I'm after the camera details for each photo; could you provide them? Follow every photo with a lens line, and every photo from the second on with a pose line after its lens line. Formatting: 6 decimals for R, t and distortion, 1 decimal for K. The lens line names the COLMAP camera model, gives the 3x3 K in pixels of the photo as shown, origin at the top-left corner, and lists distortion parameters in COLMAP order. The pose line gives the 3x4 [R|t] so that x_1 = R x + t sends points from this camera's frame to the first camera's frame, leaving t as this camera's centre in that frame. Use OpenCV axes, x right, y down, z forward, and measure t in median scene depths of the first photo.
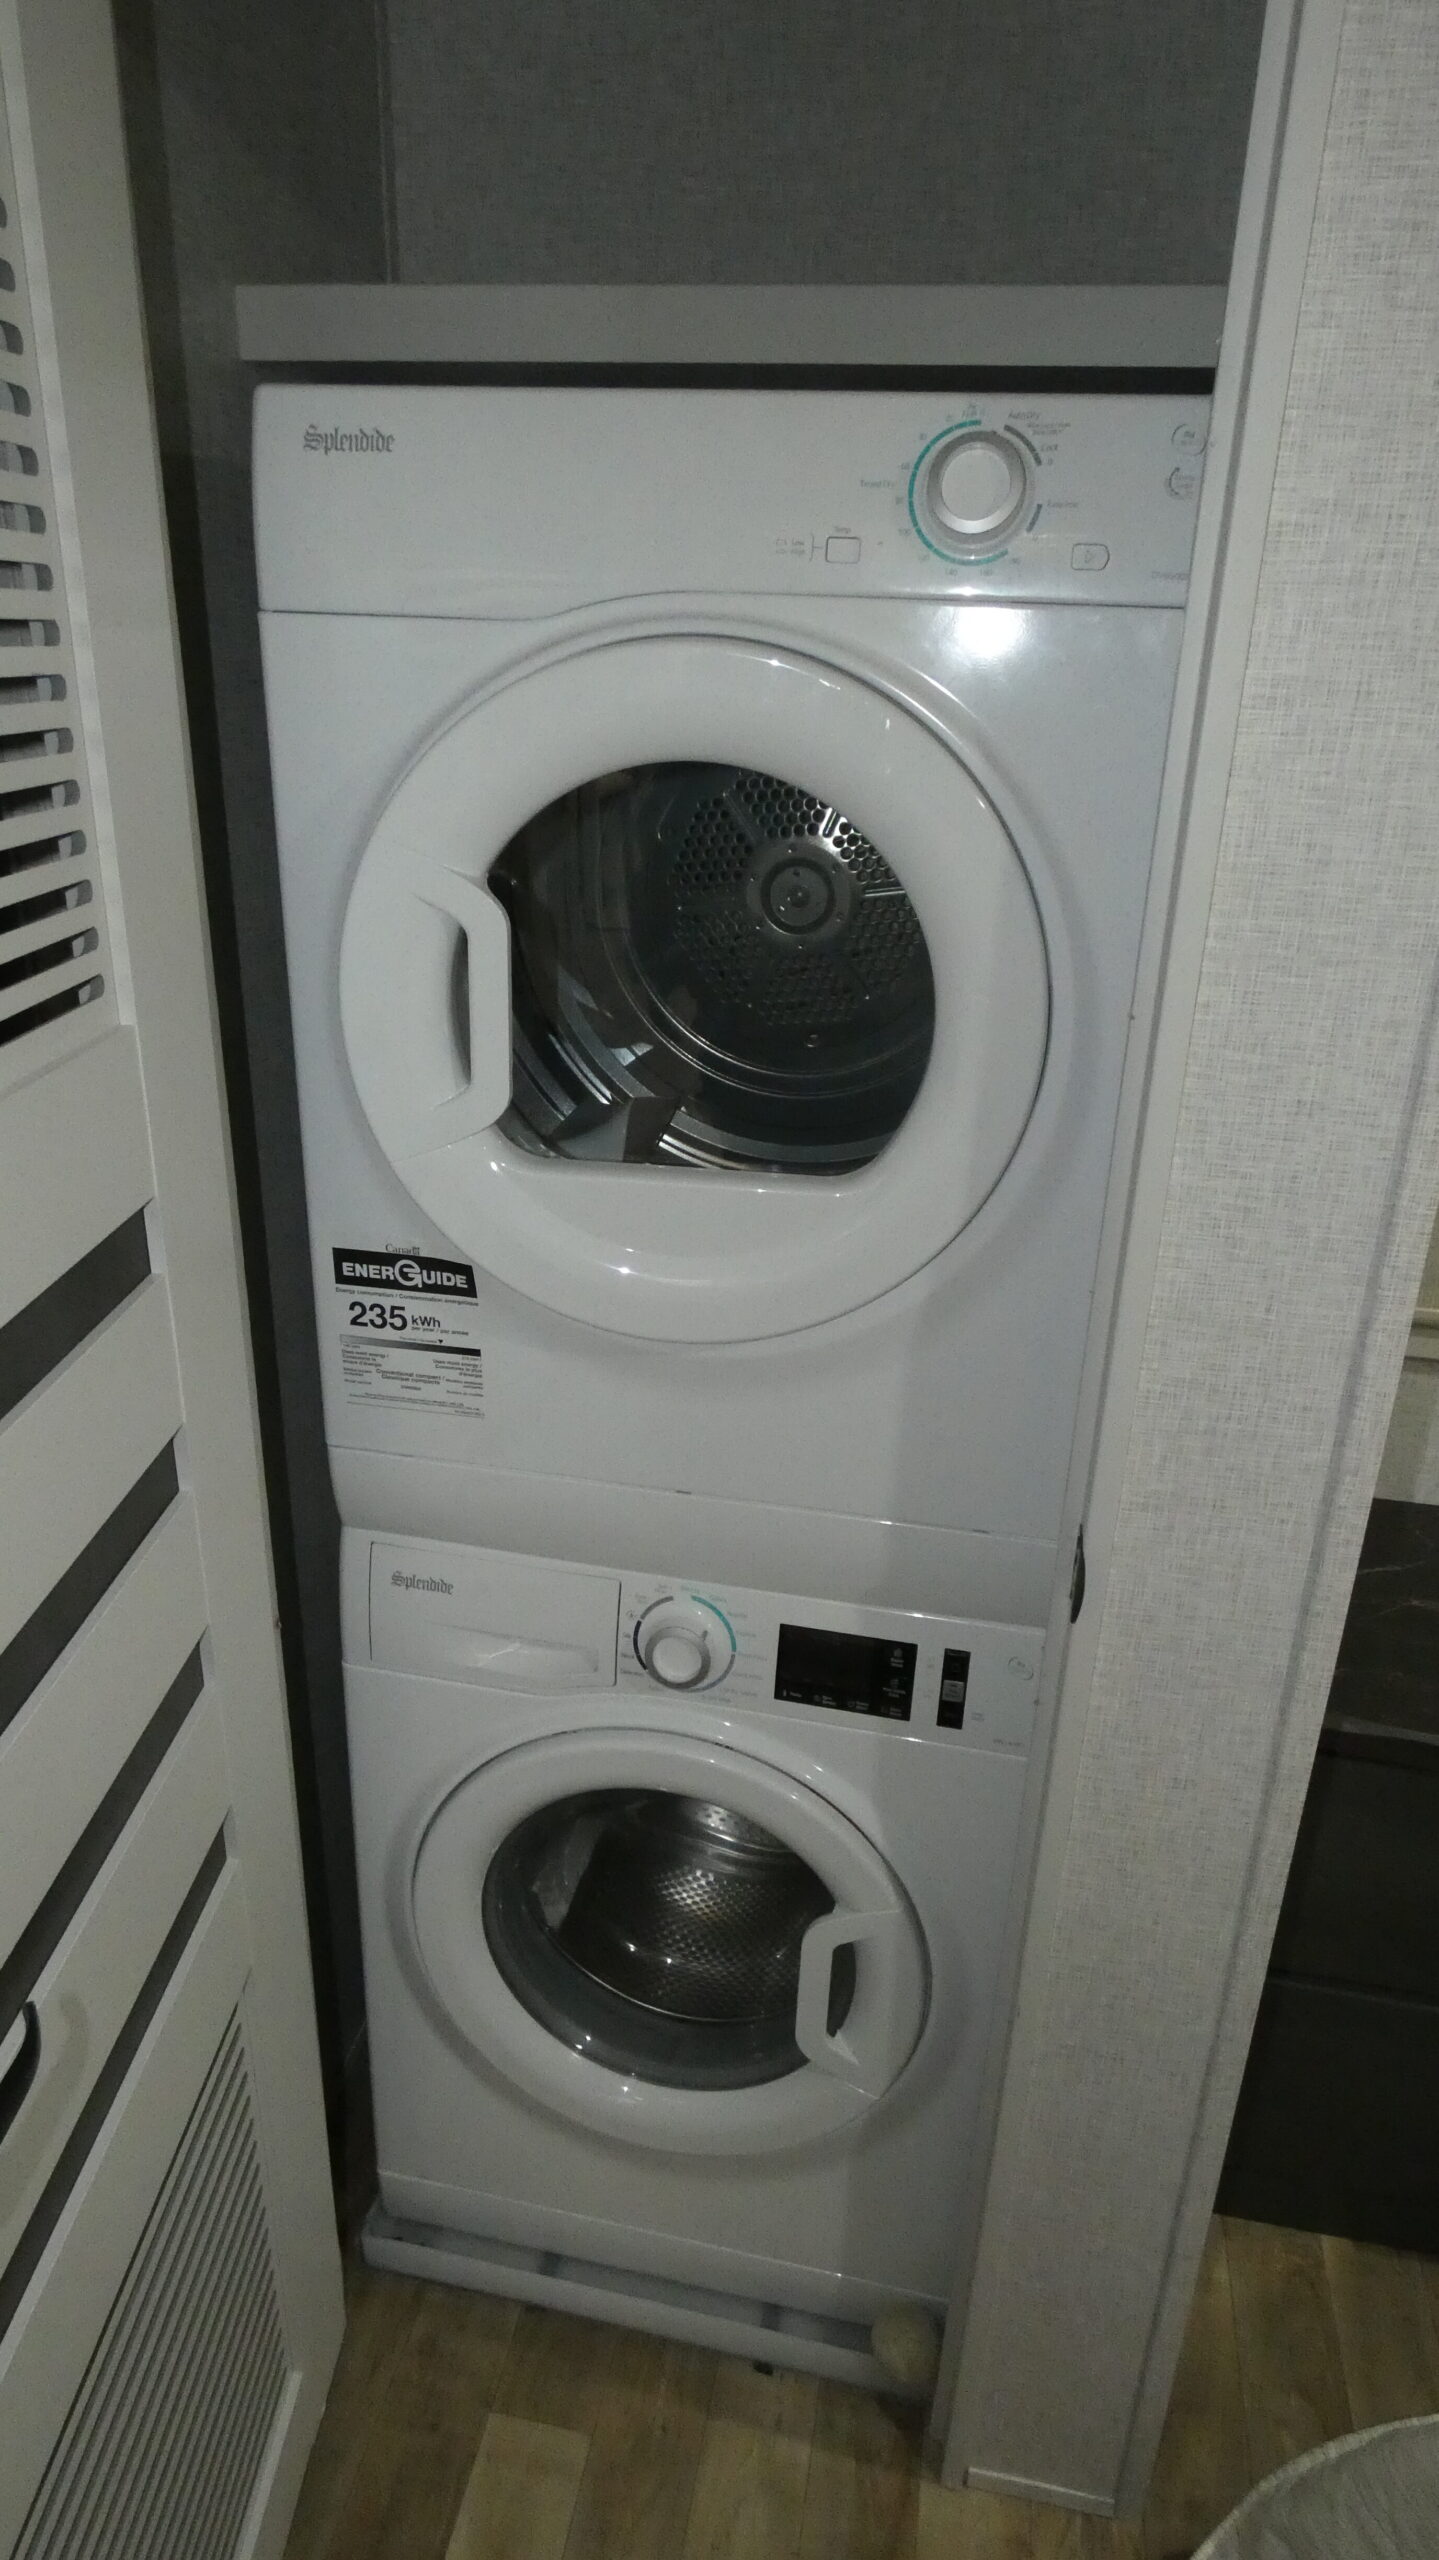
lens RADIAL K [[1521.6, 0, 720.5], [0, 1521.6, 1284.9], [0, 0, 1]] dist [-0.011517, -0.000281]
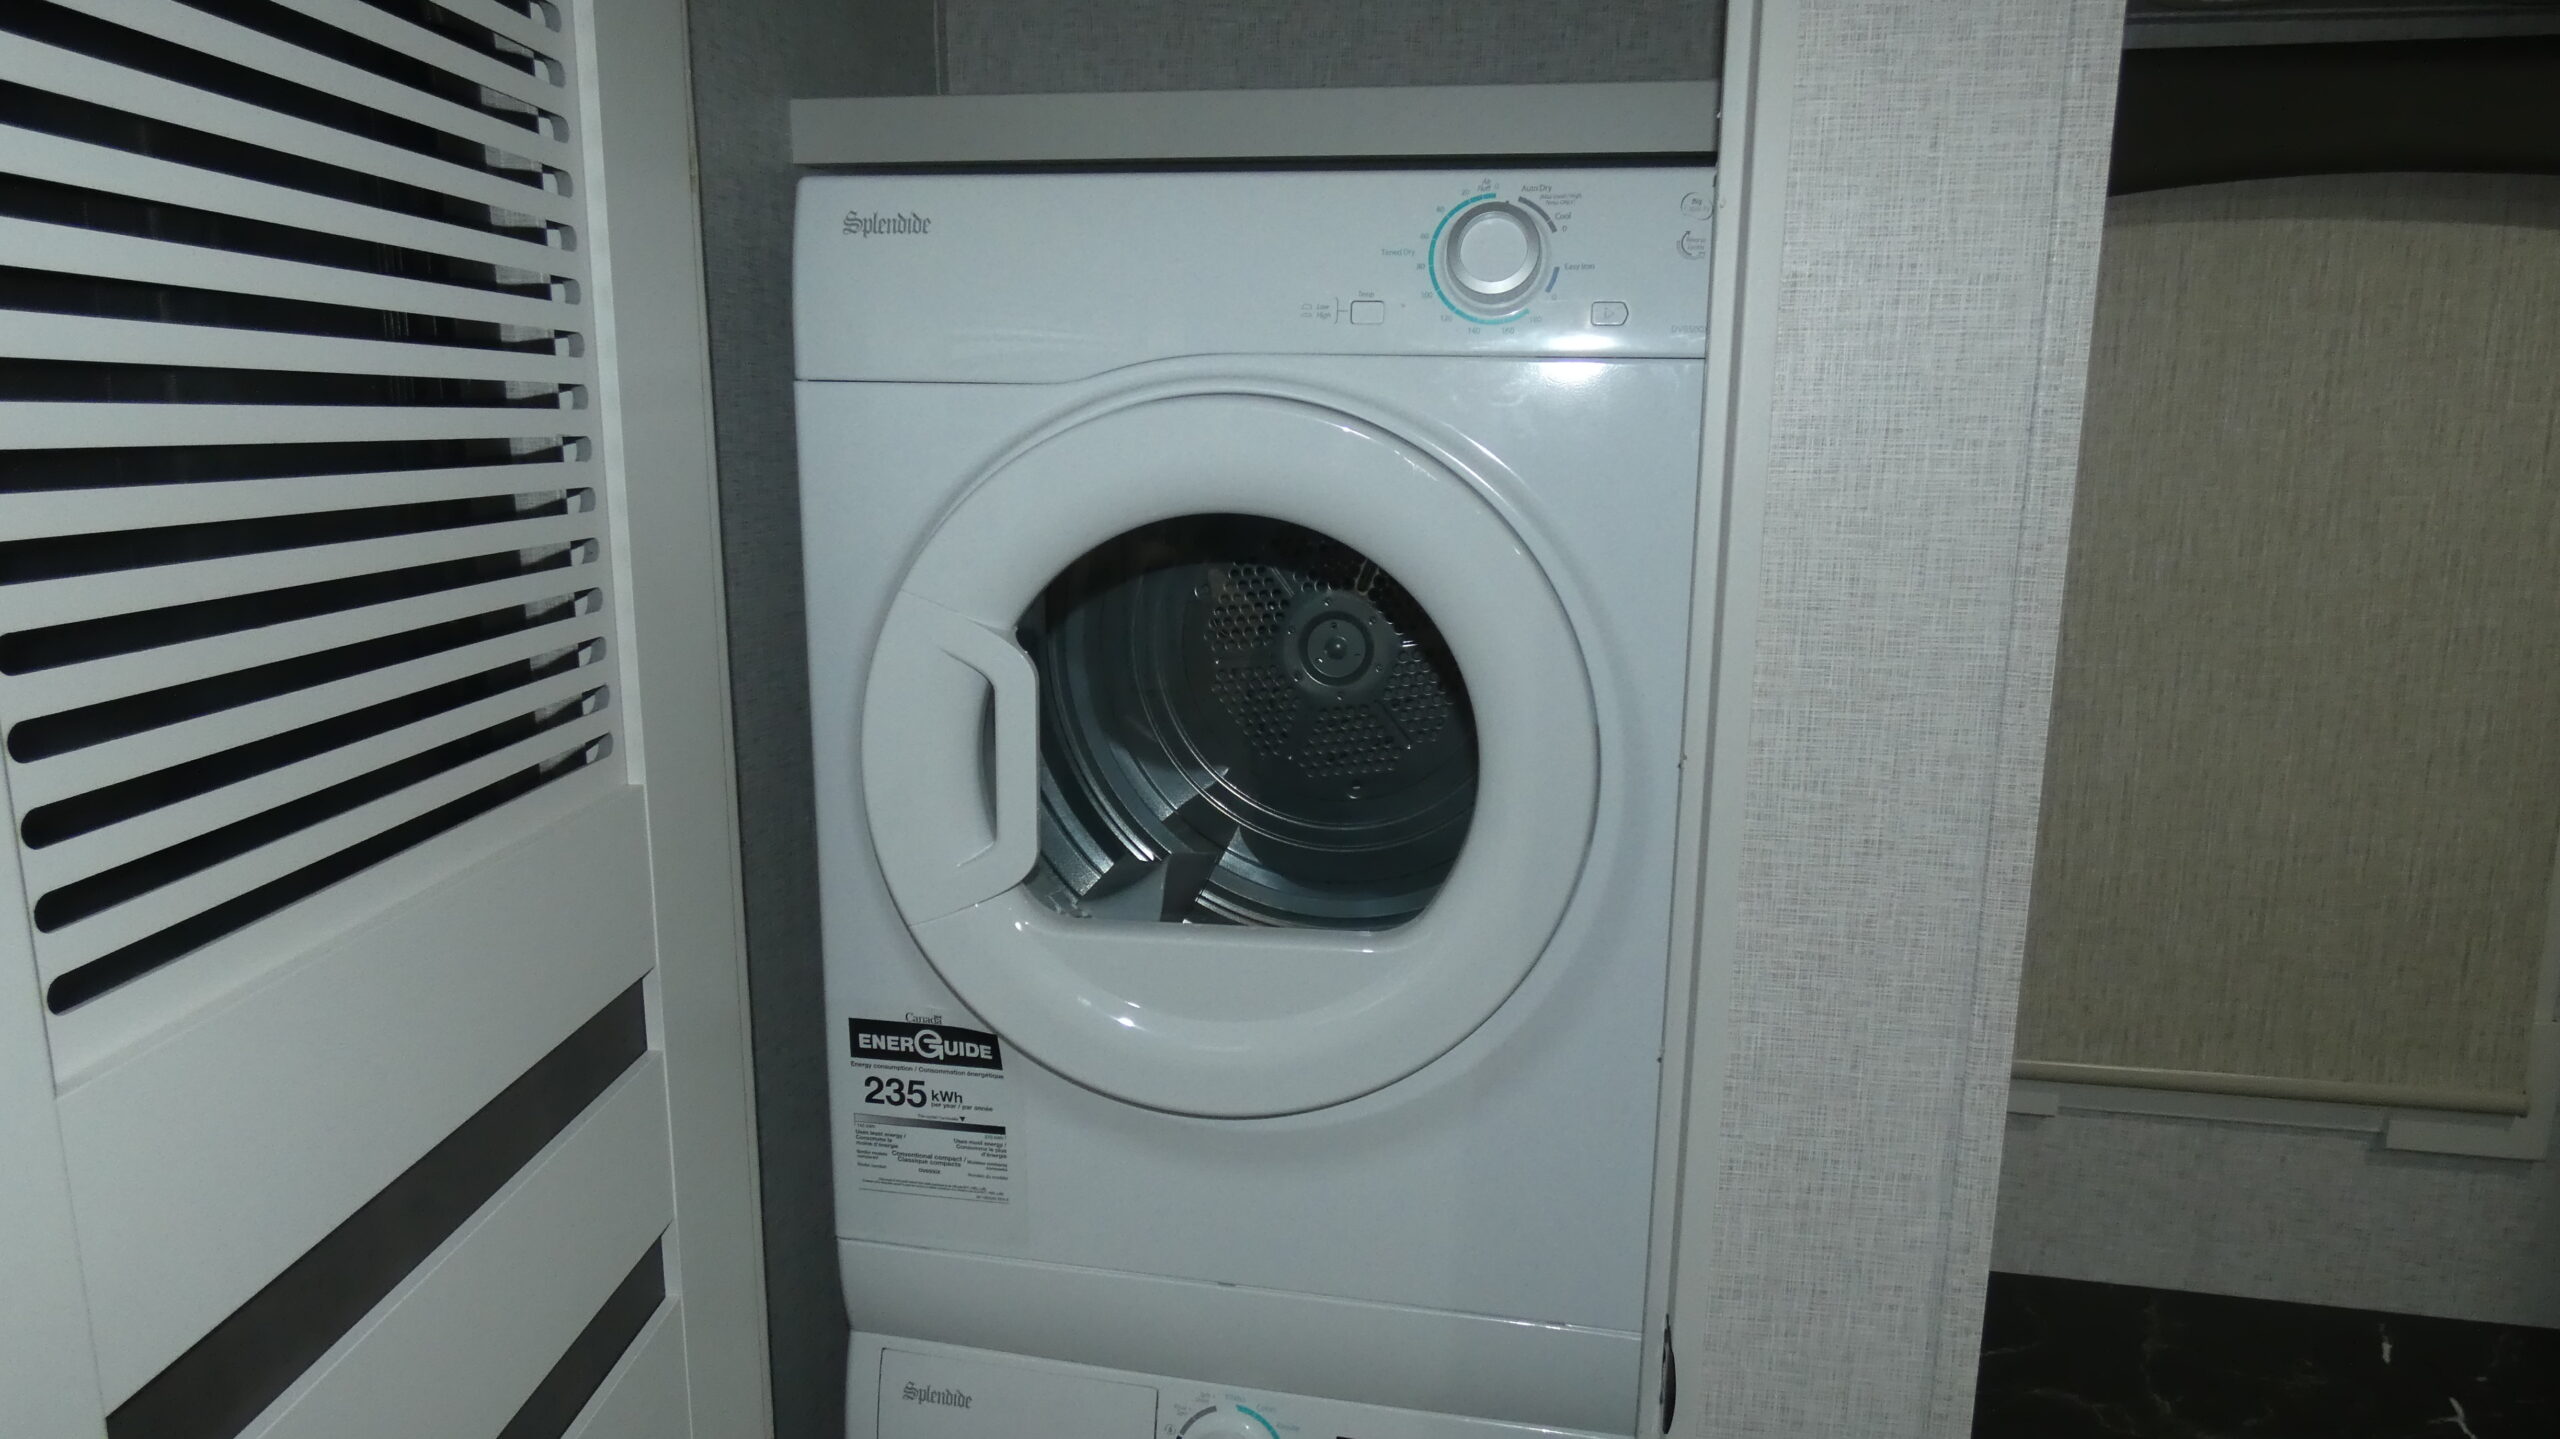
lens RADIAL K [[1521.6, 0, 1275.0], [0, 1521.6, 727.9], [0, 0, 1]] dist [-0.011517, -0.000281]
pose [[0.999821, -0.018894, 0.000227, 0.012522], [0.018532, 0.978174, -0.206961, -0.000579], [0.003689, 0.206929, 0.978349, 0.053375]]
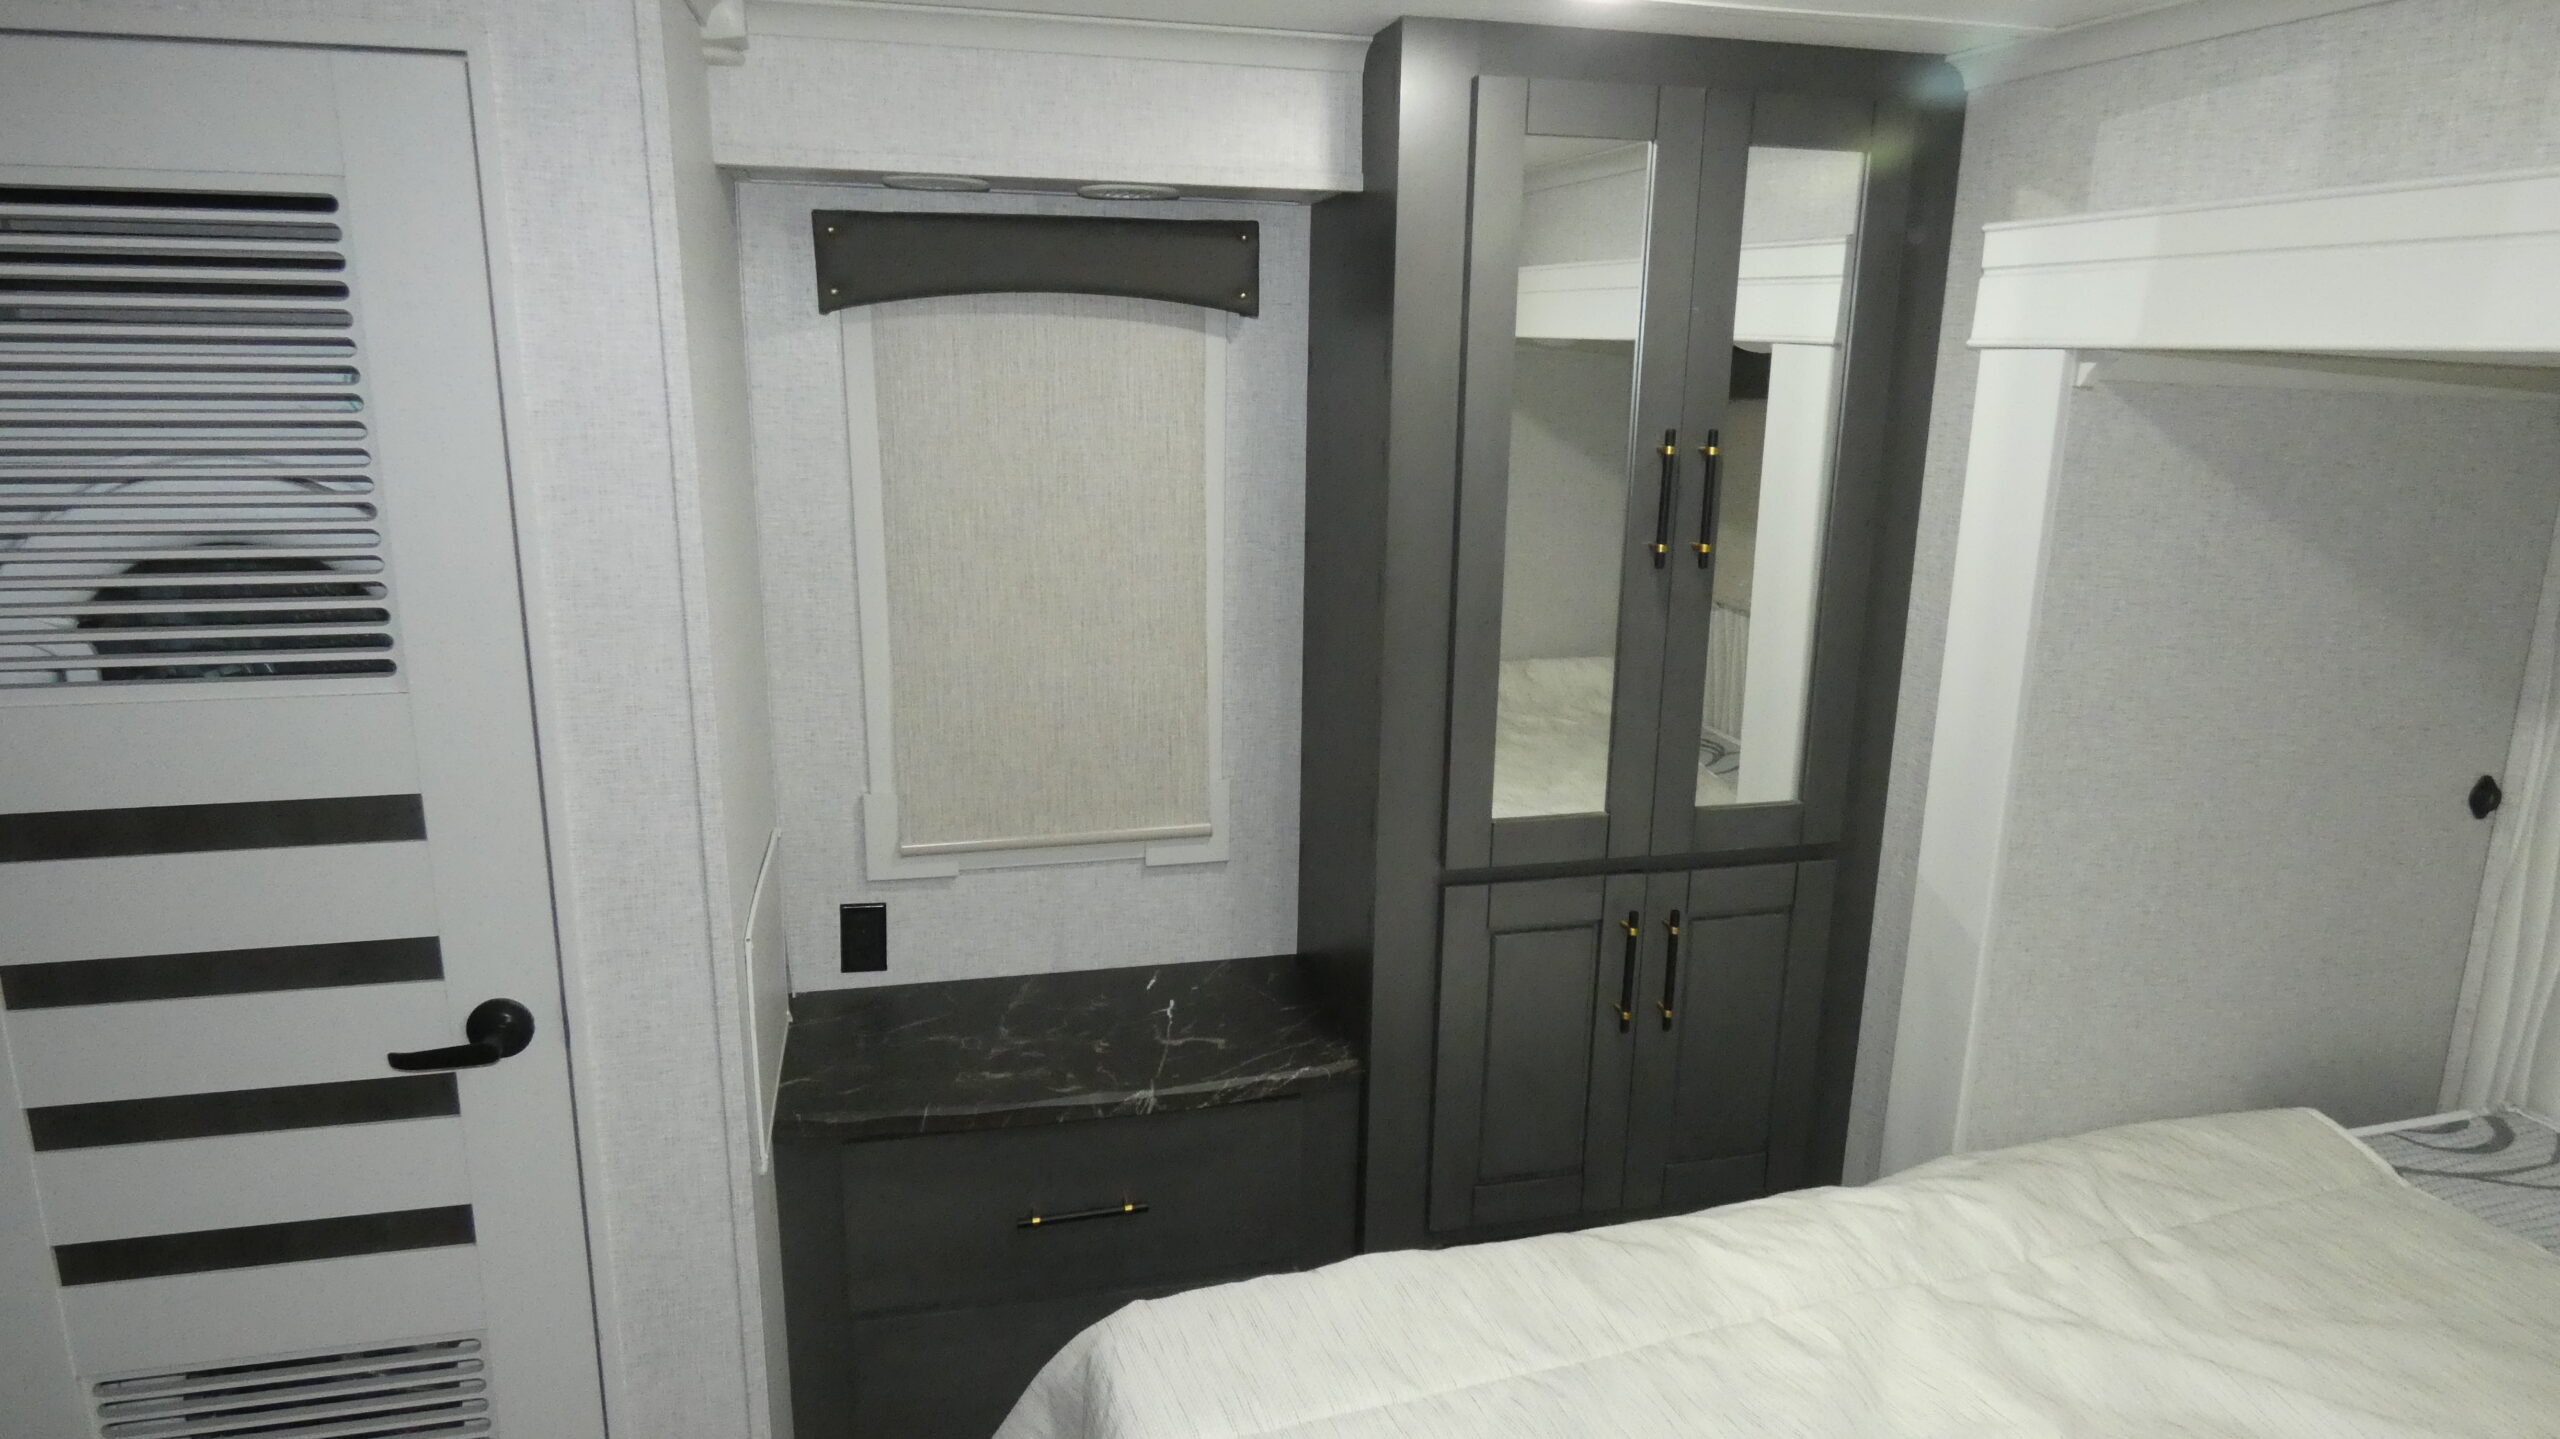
lens RADIAL K [[1521.6, 0, 1289.2], [0, 1521.6, 719.0], [0, 0, 1]] dist [-0.011517, -0.000281]
pose [[0.908732, -0.115511, 0.401077, 0.345558], [0.175623, 0.977555, -0.116376, 0.221505], [-0.378632, 0.176193, 0.908622, -0.850911]]
